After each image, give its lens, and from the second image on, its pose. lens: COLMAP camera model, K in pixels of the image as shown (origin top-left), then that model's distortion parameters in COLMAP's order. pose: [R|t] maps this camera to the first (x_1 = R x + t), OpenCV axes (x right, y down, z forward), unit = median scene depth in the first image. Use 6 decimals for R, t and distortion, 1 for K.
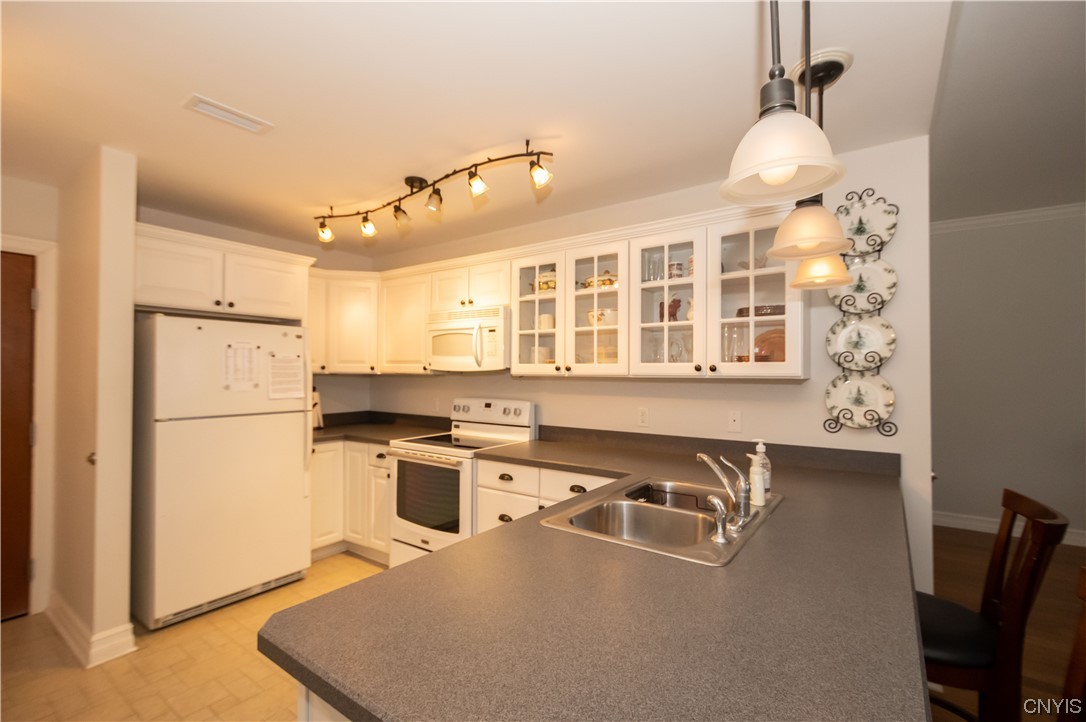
lens RADIAL K [[469.5, 0, 544.0], [0, 469.5, 366.0], [0, 0, 1]] dist [-0.023026, -0.000655]
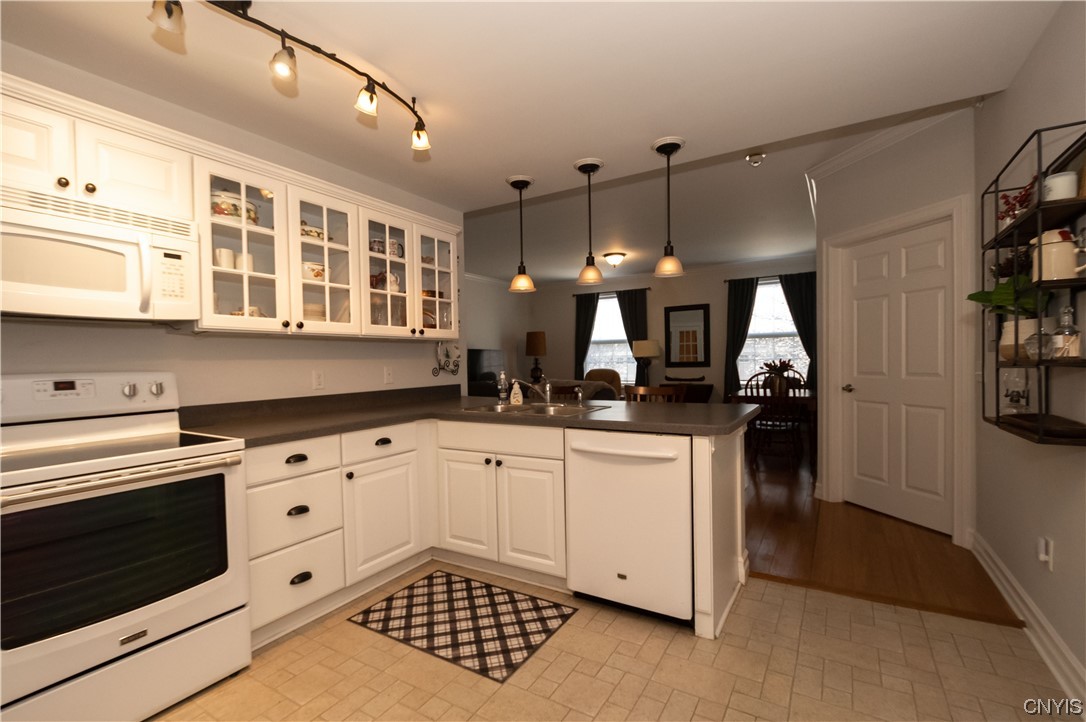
lens RADIAL K [[479.3, 0, 551.2], [0, 479.3, 369.2], [0, 0, 1]] dist [0.004585, -0.006865]
pose [[-0.069723, -0.029257, 0.997137, -0.821042], [-0.006958, 0.999560, 0.028841, 0.054654], [-0.997542, -0.004928, -0.069896, 0.570688]]
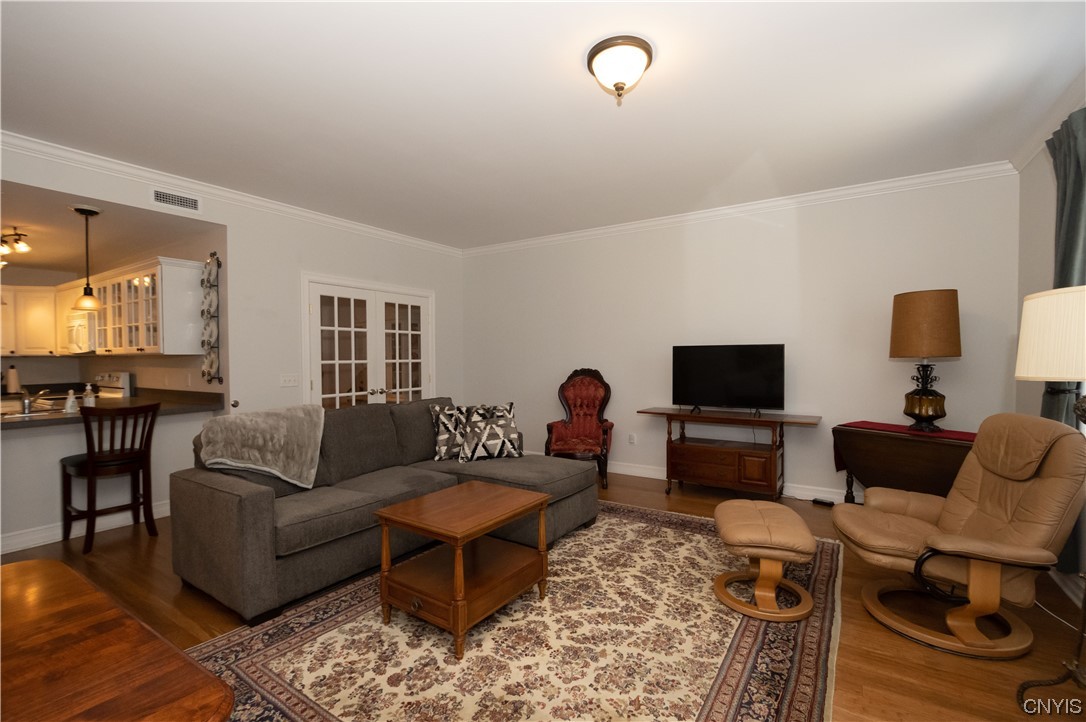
lens RADIAL K [[479.3, 0, 549.8], [0, 479.3, 365.2], [0, 0, 1]] dist [0.004585, -0.006865]
pose [[0.998680, -0.016439, 0.048653, 1.591956], [0.014358, 0.998980, 0.042820, 0.006518], [-0.049308, -0.042065, 0.997897, -0.796603]]
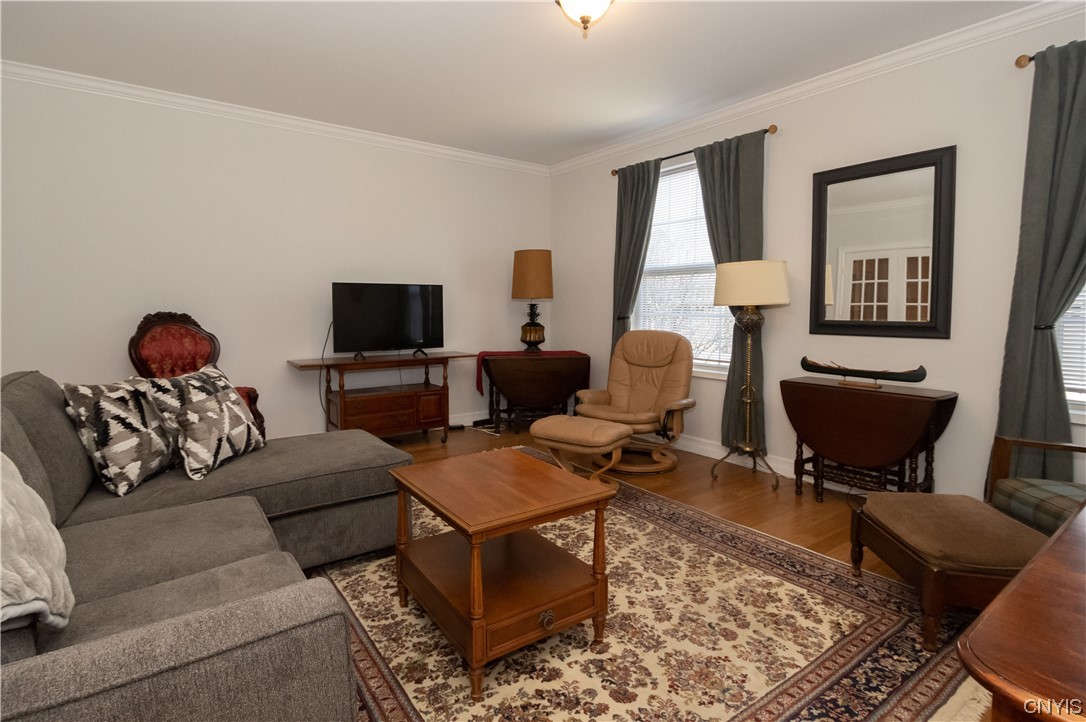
lens RADIAL K [[532.8, 0, 527.7], [0, 532.8, 335.5], [0, 0, 1]] dist [-0.005243, -0.003935]
pose [[0.326813, -0.062477, 0.943022, 0.820014], [-0.018518, 0.997198, 0.072484, 0.049143], [-0.944908, -0.041152, 0.324740, -0.178956]]
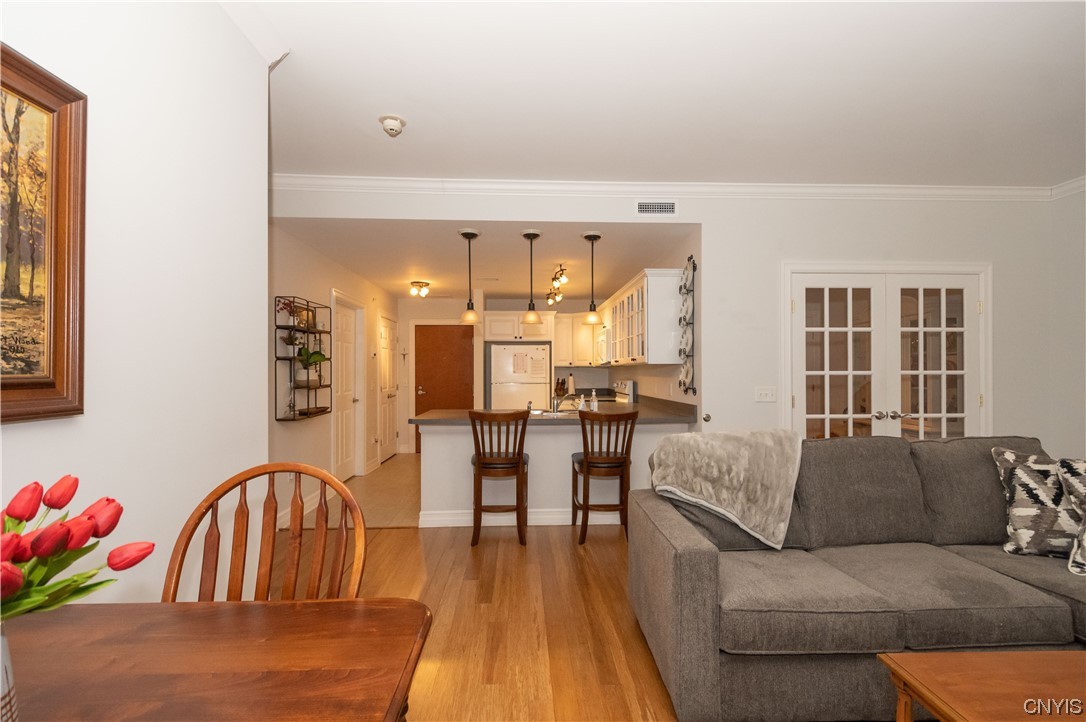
lens RADIAL K [[479.3, 0, 548.9], [0, 479.3, 370.4], [0, 0, 1]] dist [0.004585, -0.006865]
pose [[0.614943, -0.011375, -0.788489, 1.481718], [0.026524, 0.999629, 0.006265, 0.022284], [0.788125, -0.024766, 0.615016, -0.452017]]
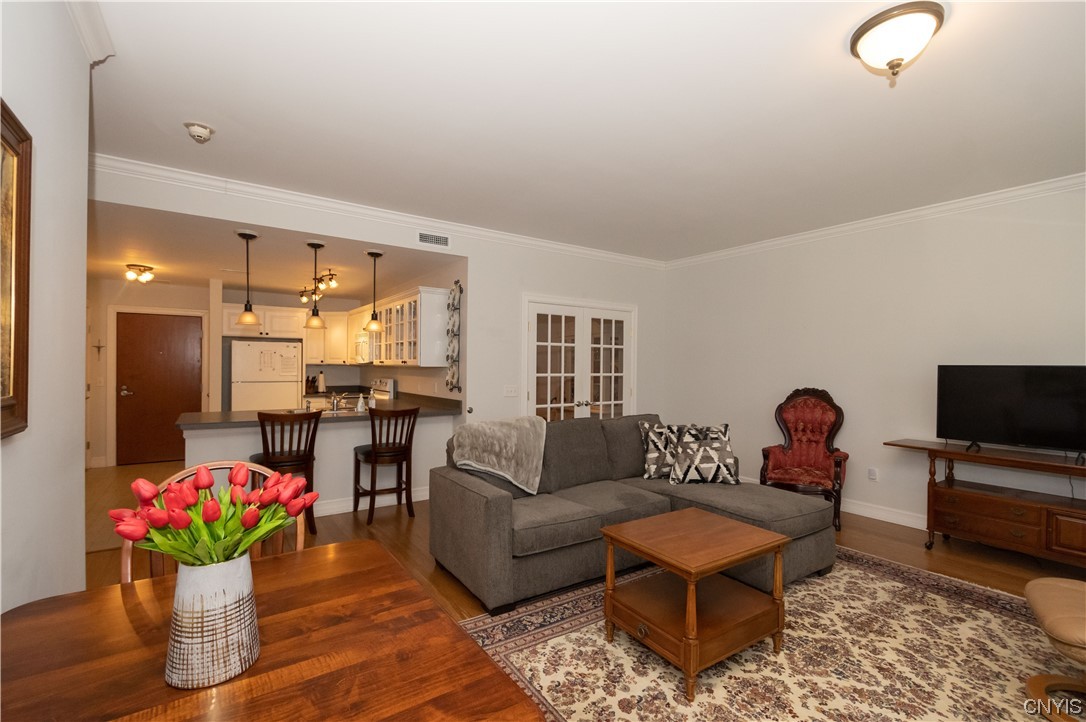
lens RADIAL K [[479.3, 0, 541.0], [0, 479.3, 364.8], [0, 0, 1]] dist [0.004585, -0.006865]
pose [[0.939735, -0.000281, -0.341904, 1.514853], [0.007189, 0.999795, 0.018939, -0.017080], [0.341829, -0.020256, 0.939544, -0.793044]]
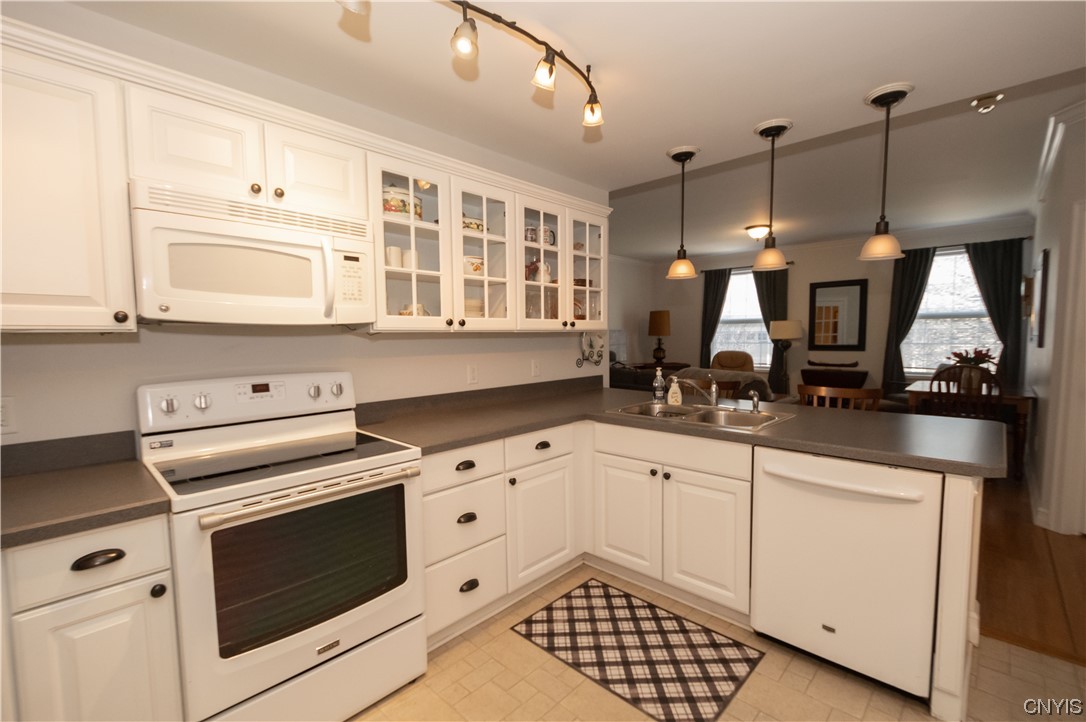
lens RADIAL K [[479.3, 0, 556.7], [0, 479.3, 369.6], [0, 0, 1]] dist [0.004585, -0.006865]
pose [[0.139266, -0.084733, 0.986623, -0.733676], [-0.012380, 0.996106, 0.087295, 0.011053], [-0.990178, -0.024371, 0.137675, 0.679427]]
